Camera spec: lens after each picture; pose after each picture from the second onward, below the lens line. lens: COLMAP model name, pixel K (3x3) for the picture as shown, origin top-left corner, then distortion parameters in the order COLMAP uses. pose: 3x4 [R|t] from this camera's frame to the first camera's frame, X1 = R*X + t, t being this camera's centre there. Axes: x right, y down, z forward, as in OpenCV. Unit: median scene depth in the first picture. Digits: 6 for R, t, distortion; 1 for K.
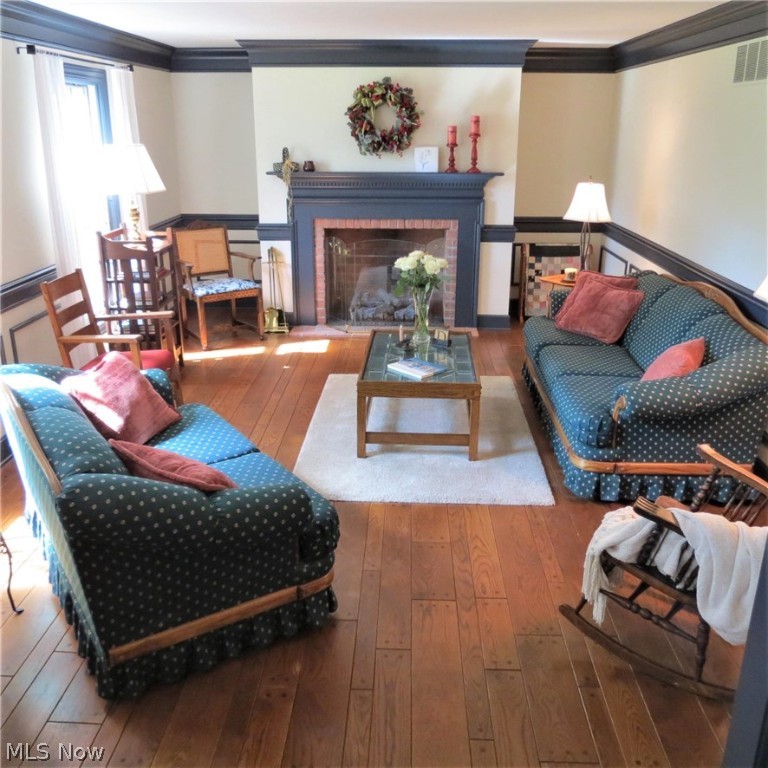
lens RADIAL K [[730.0, 0, 382.5], [0, 730.0, 384.8], [0, 0, 1]] dist [-0.033945, 0.018065]
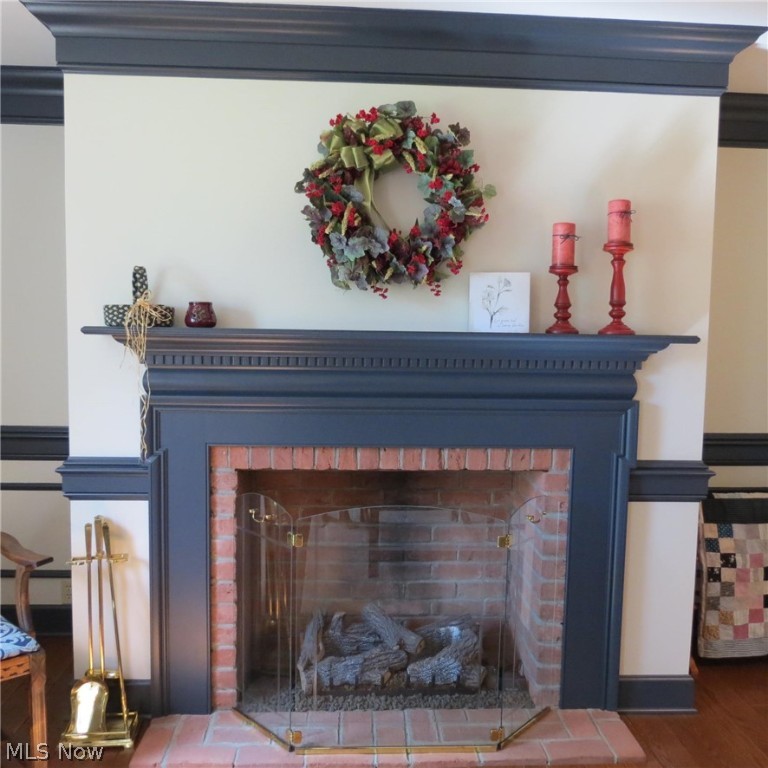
lens RADIAL K [[730.0, 0, 382.5], [0, 730.0, 384.8], [0, 0, 1]] dist [-0.033945, 0.018065]
pose [[0.995563, 0.006337, 0.093888, -0.041129], [0.017654, 0.967440, -0.252485, -0.166096], [-0.092431, 0.253022, 0.963035, 0.631693]]
